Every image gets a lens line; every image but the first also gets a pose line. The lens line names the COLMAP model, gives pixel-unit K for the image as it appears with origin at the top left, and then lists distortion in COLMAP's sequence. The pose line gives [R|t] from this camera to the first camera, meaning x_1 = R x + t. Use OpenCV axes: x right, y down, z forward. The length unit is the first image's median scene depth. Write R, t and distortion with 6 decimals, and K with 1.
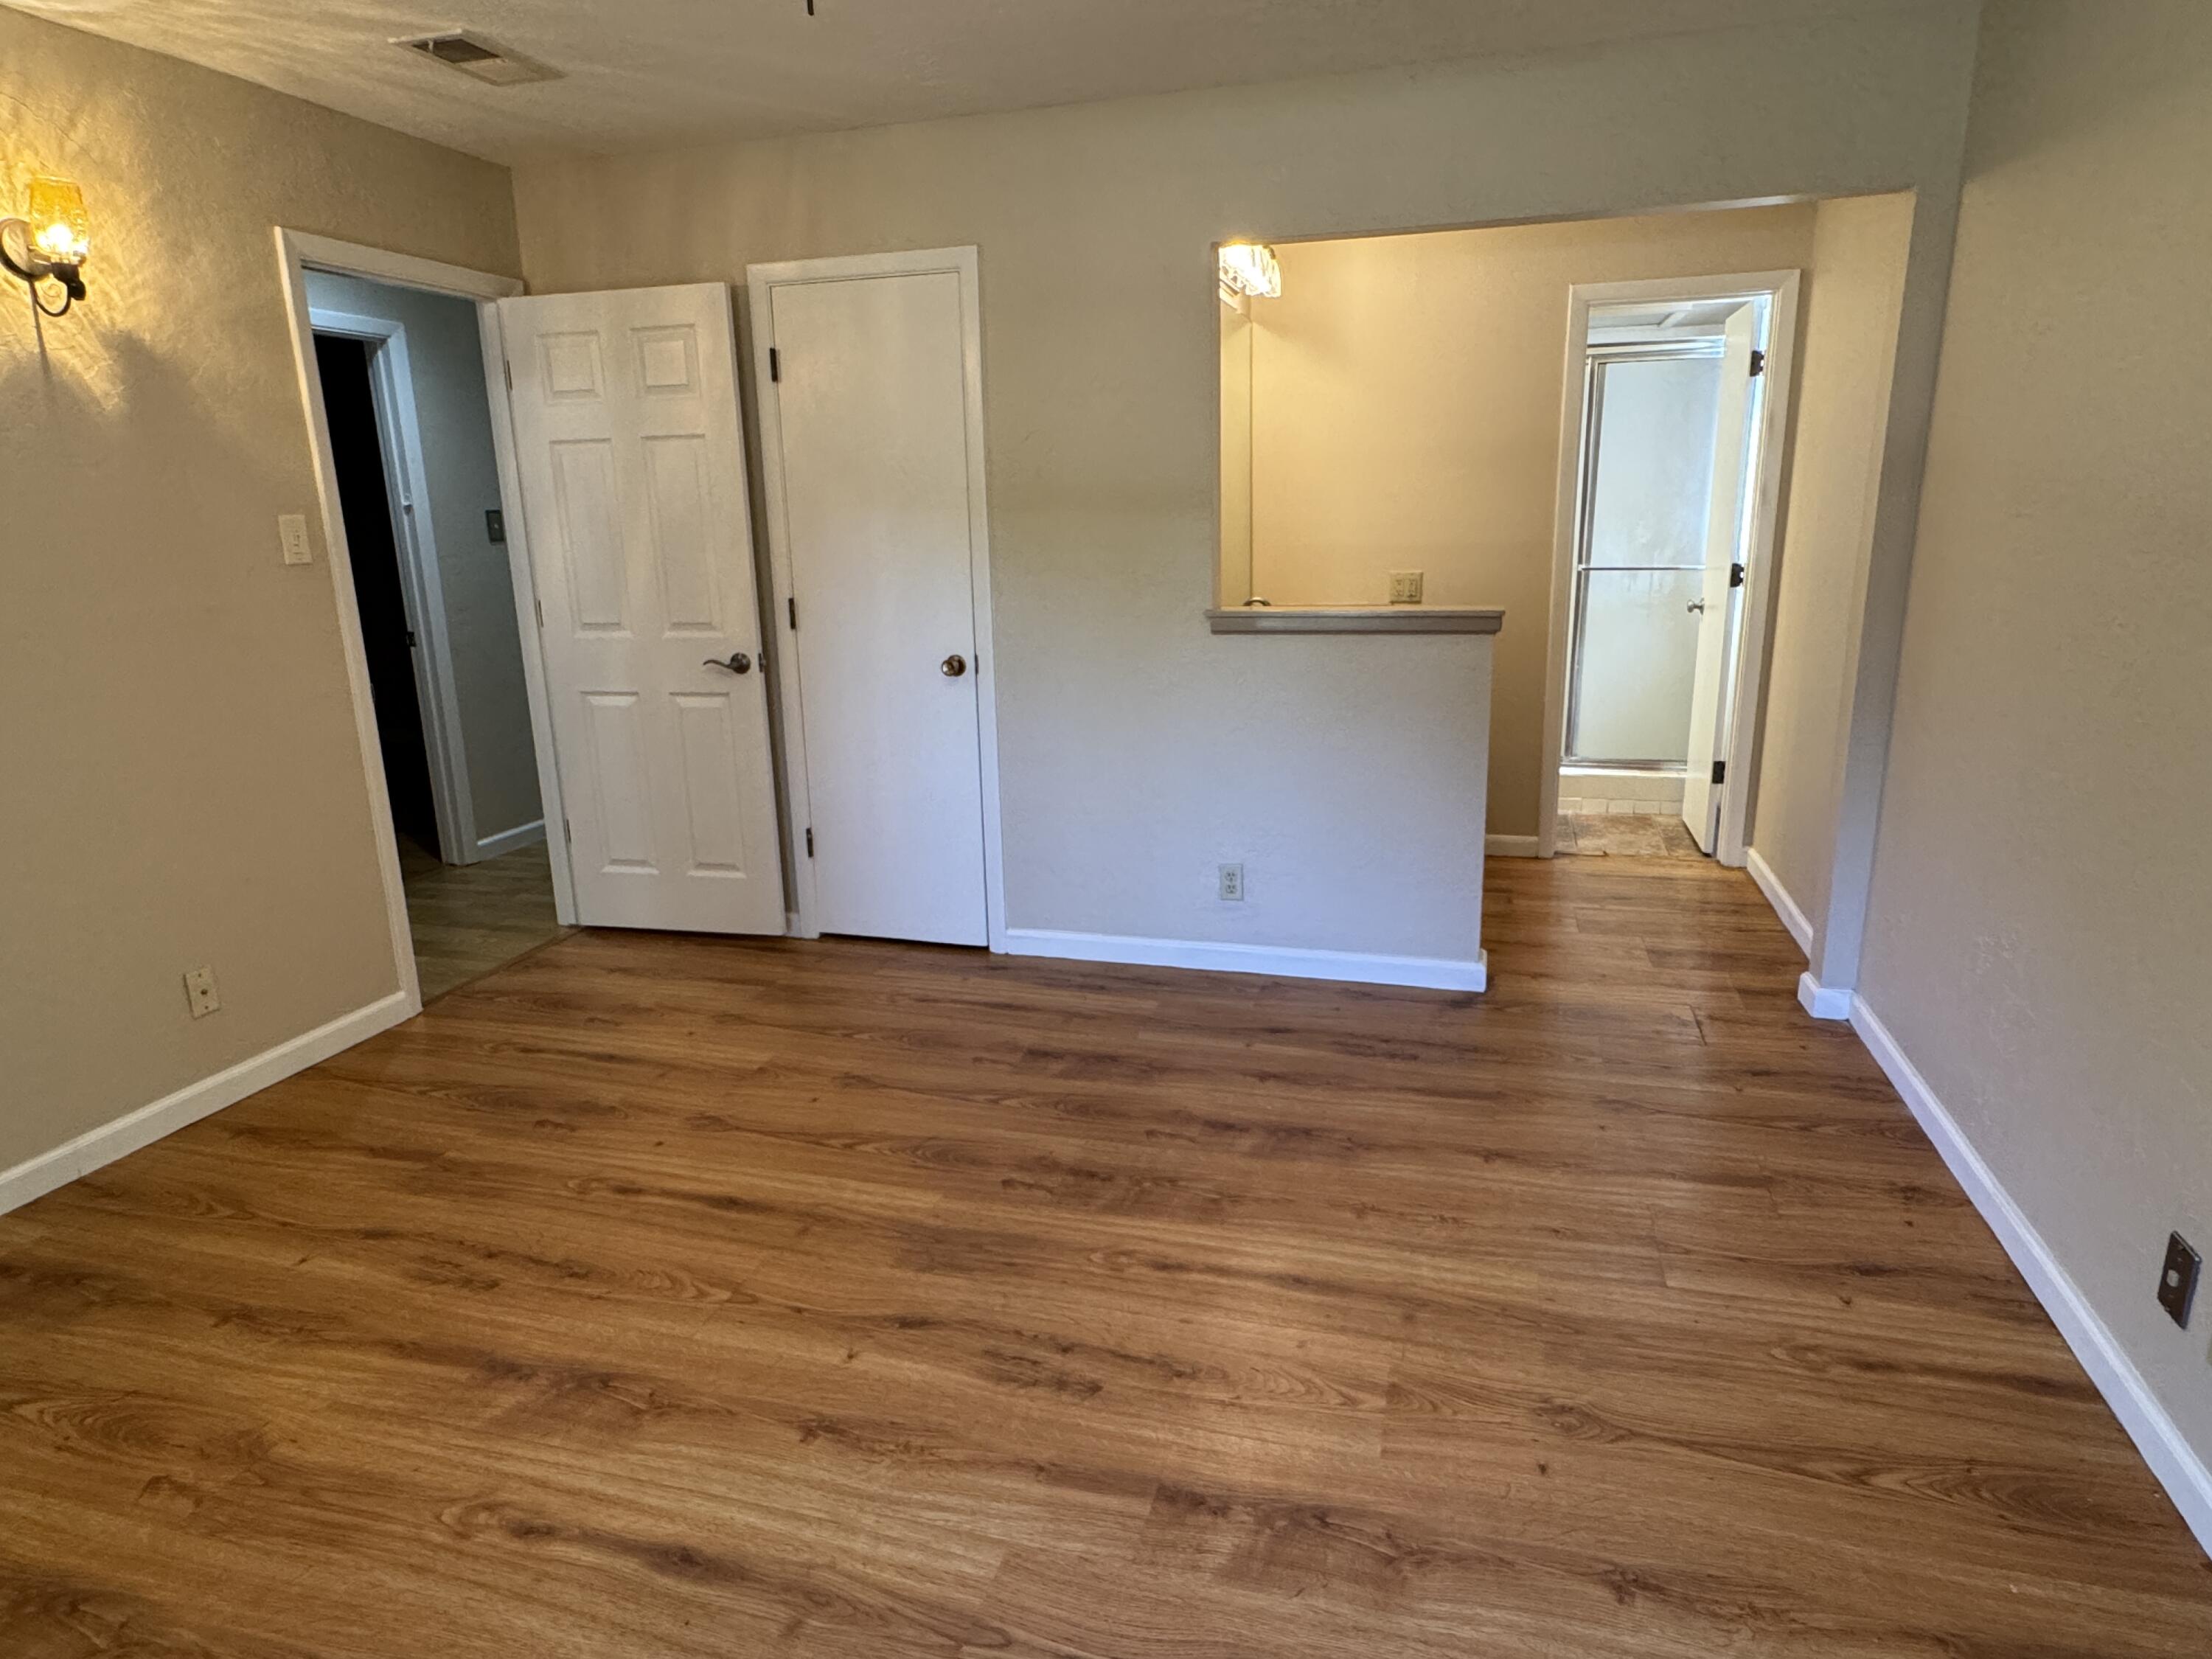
lens RADIAL K [[1299.5, 0, 1102.6], [0, 1299.5, 830.3], [0, 0, 1]] dist [-0.001217, 0.001450]
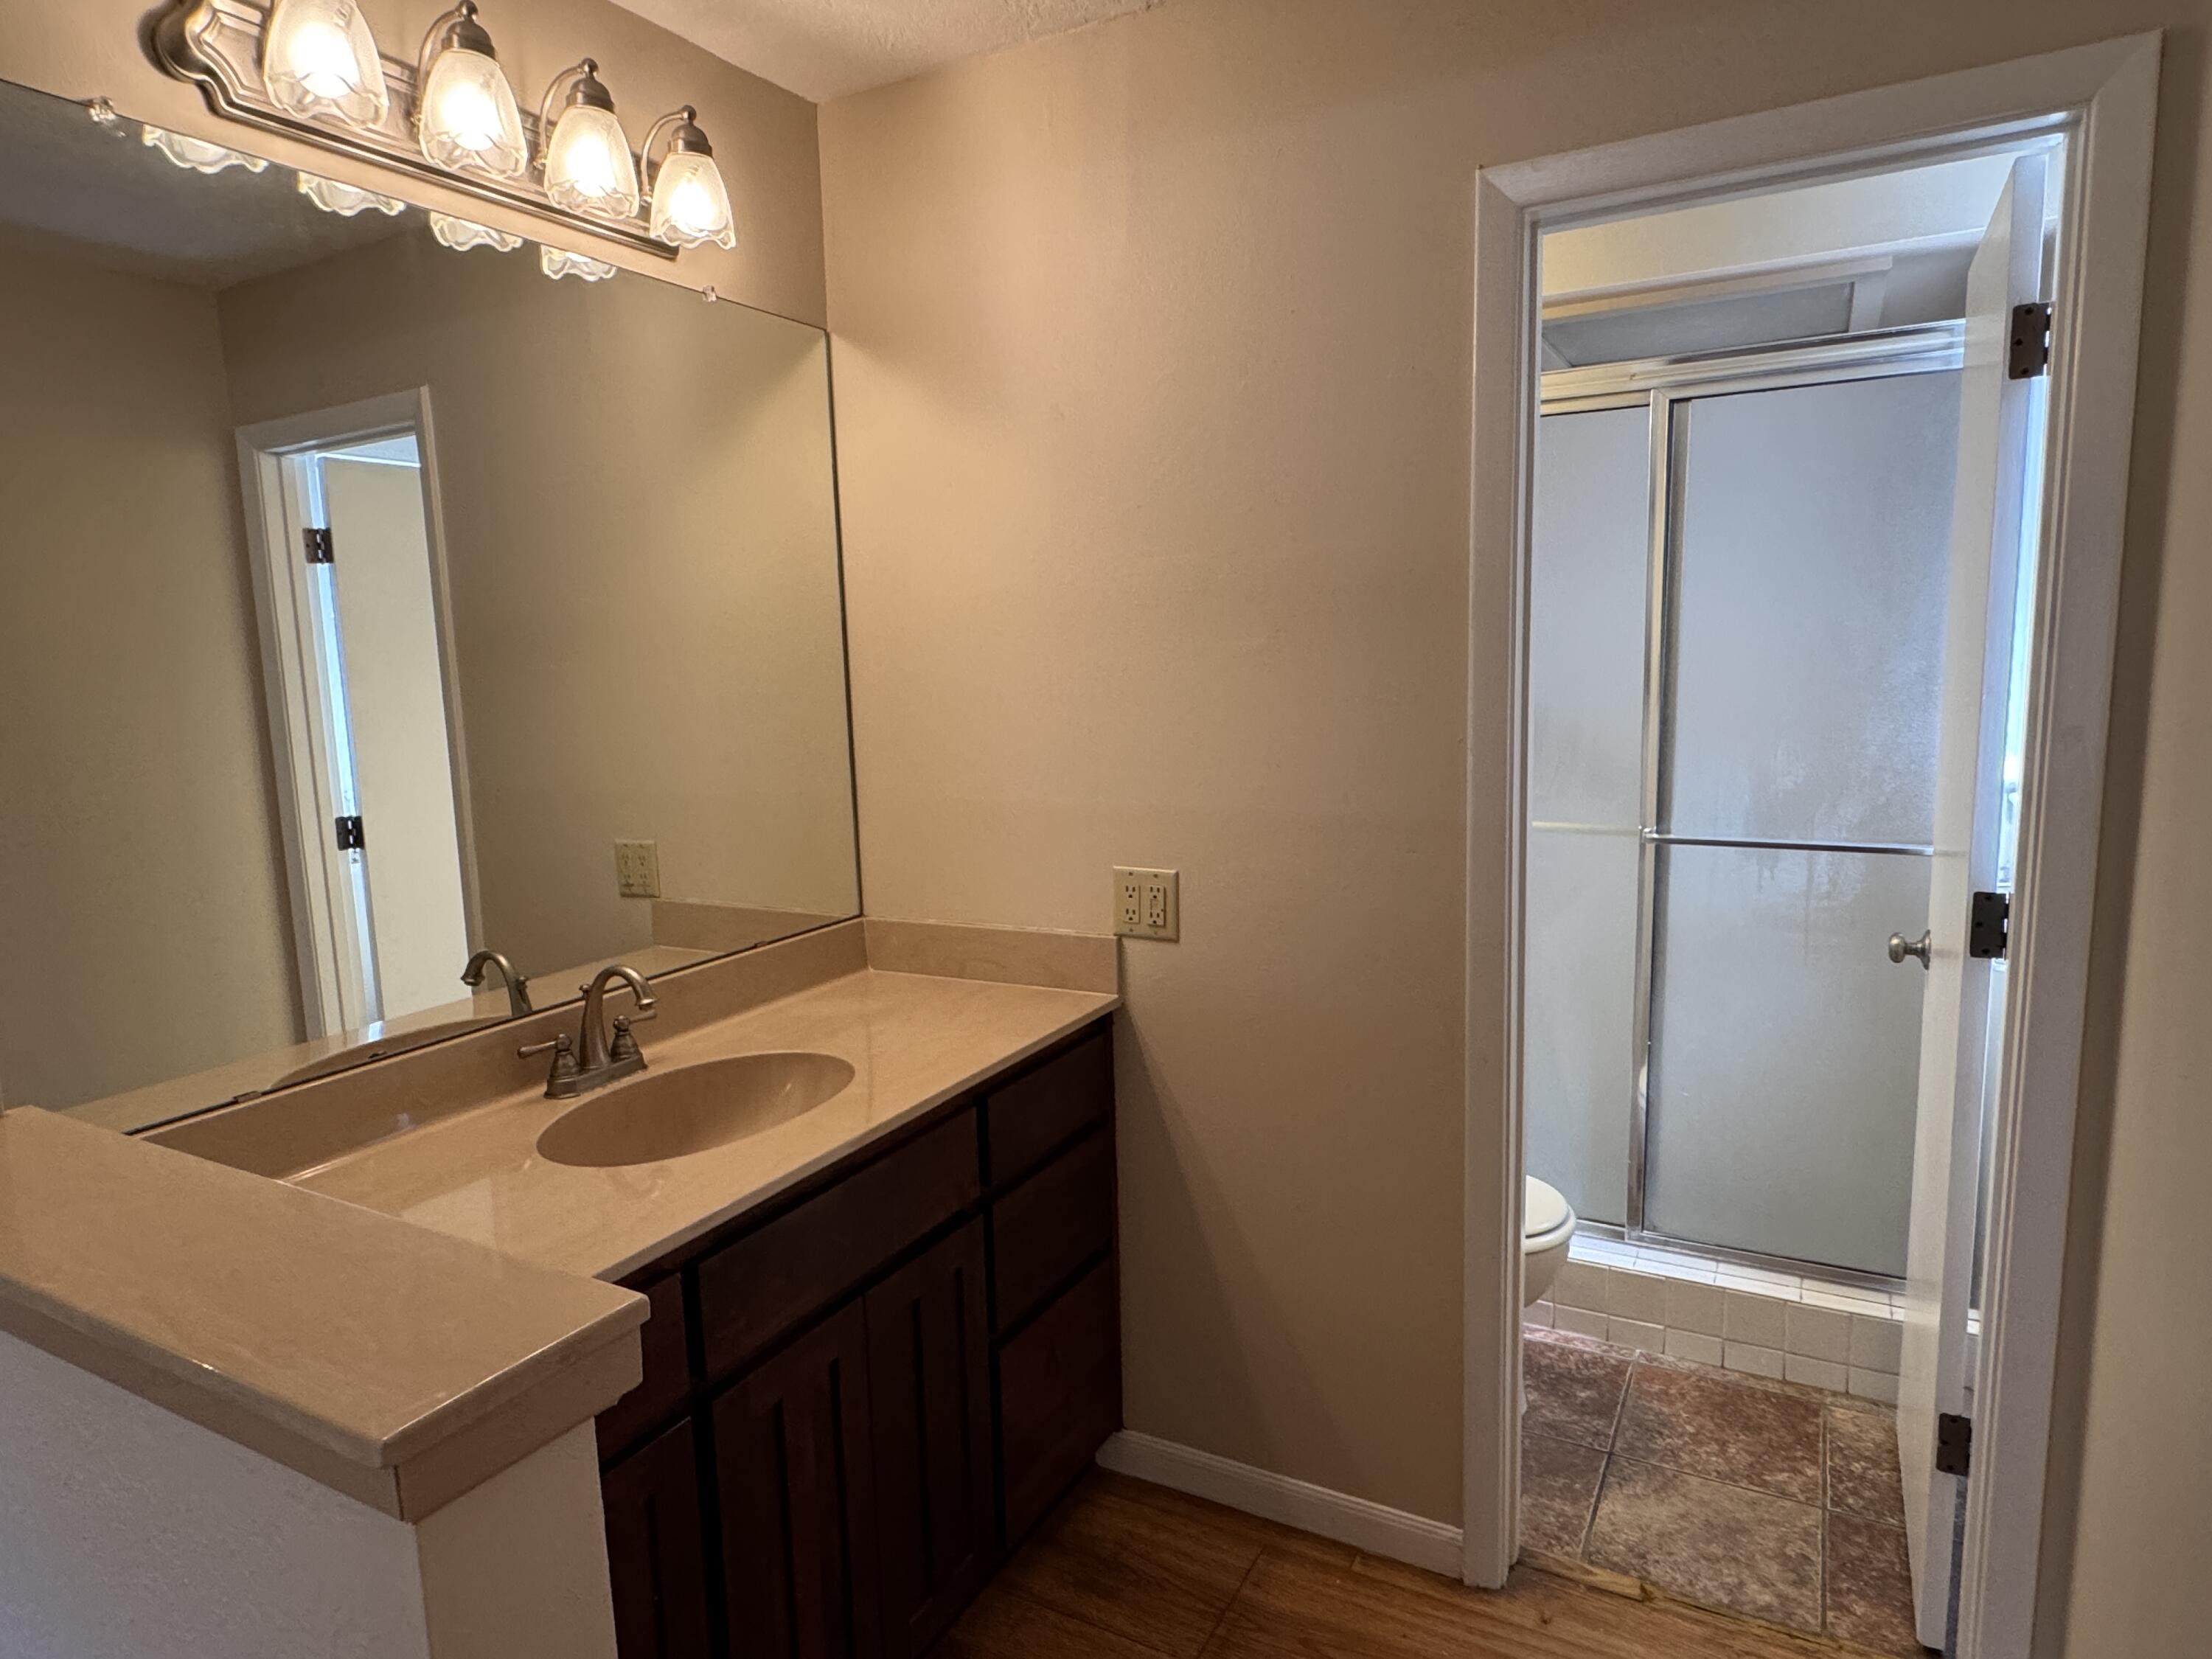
lens RADIAL K [[1299.5, 0, 1104.3], [0, 1299.5, 835.5], [0, 0, 1]] dist [-0.001217, 0.001450]
pose [[0.976766, 0.024668, -0.212885, 0.306095], [-0.045287, 0.994680, -0.092527, -0.166013], [0.209470, 0.100018, 0.972686, 0.562224]]
